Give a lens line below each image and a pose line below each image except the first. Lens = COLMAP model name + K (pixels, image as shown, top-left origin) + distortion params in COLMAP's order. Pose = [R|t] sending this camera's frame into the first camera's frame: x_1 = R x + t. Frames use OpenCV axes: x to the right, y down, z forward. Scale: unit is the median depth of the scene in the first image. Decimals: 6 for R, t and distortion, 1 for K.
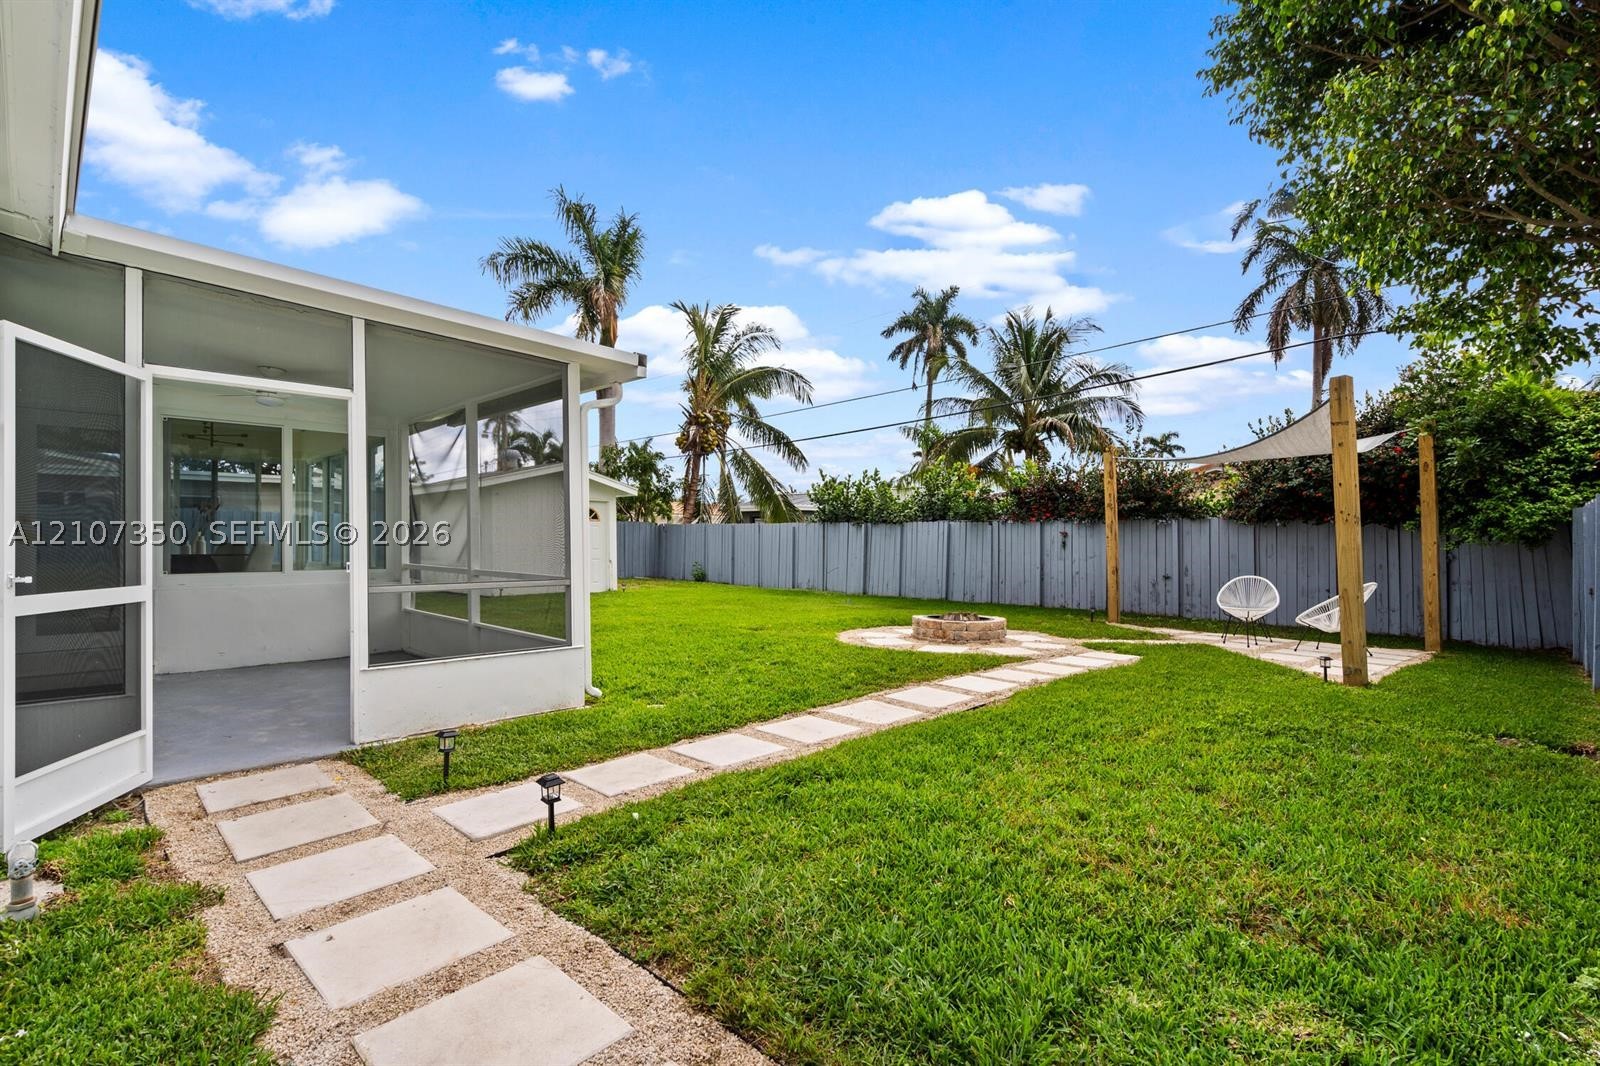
lens RADIAL K [[730.7, 0, 804.5], [0, 730.7, 541.6], [0, 0, 1]] dist [-0.002034, -0.000299]
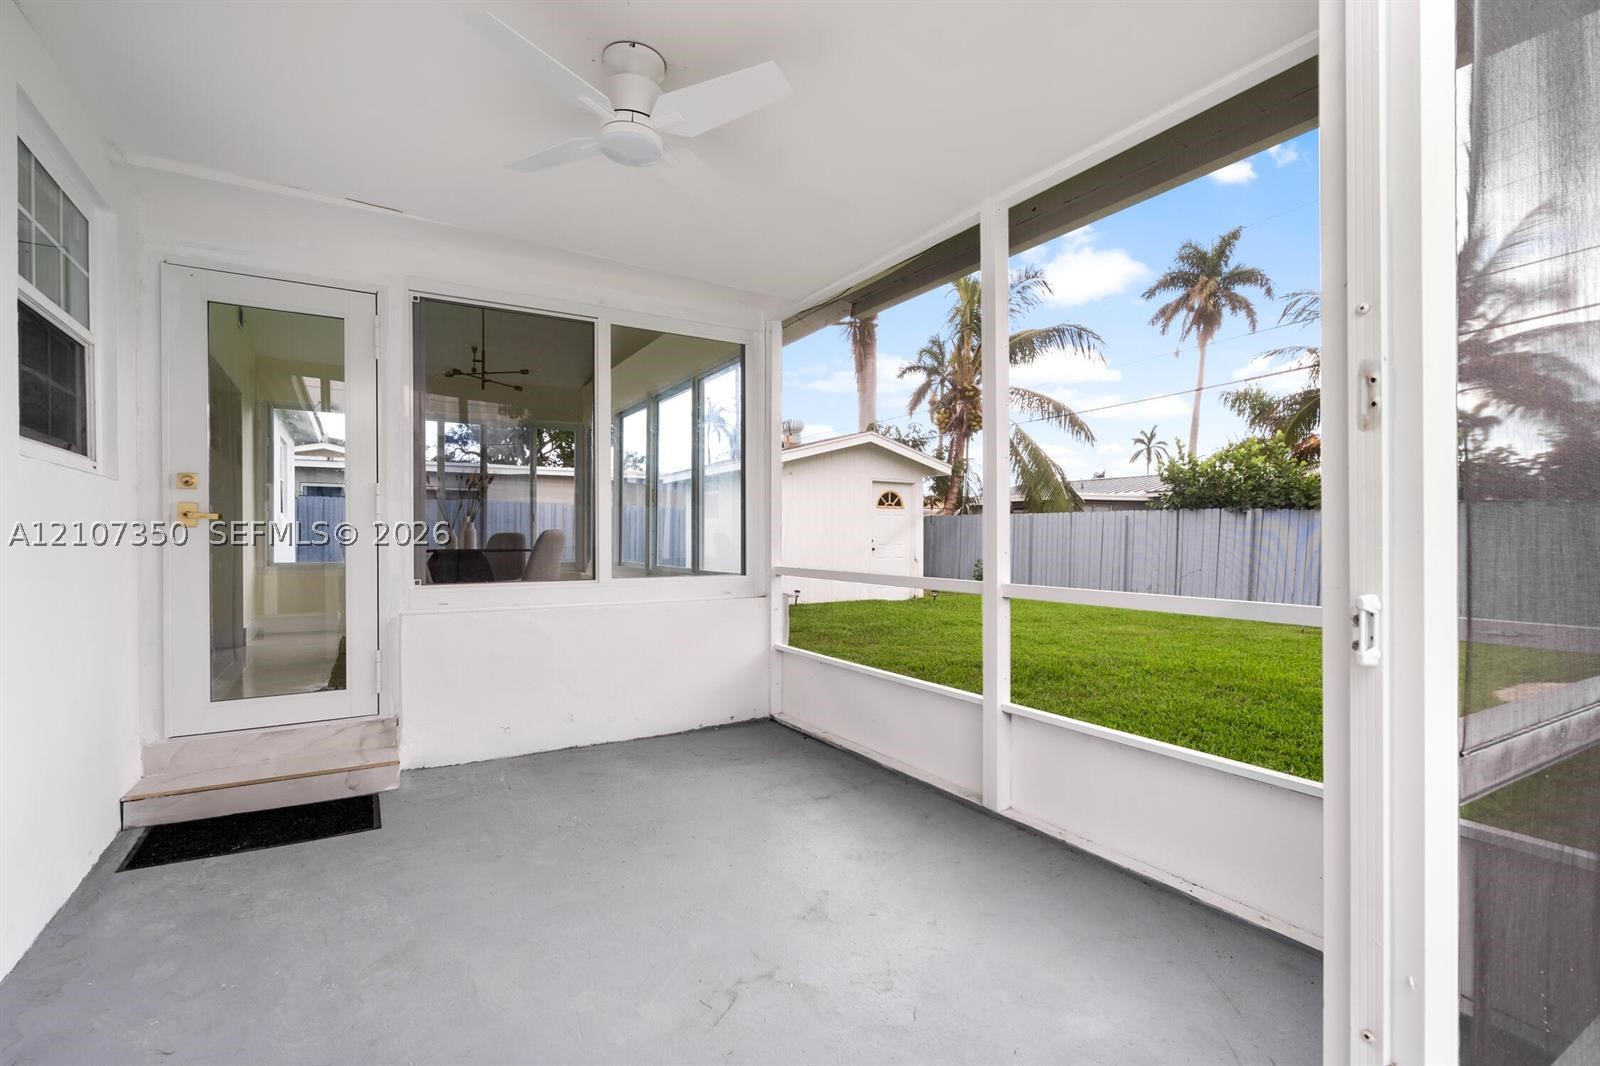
lens RADIAL K [[730.7, 0, 795.0], [0, 730.7, 536.9], [0, 0, 1]] dist [-0.002034, -0.000299]
pose [[0.963690, -0.000277, -0.267024, -0.103103], [-0.000399, 0.999997, -0.002479, 0.002555], [0.267024, 0.002495, 0.963687, 0.123033]]
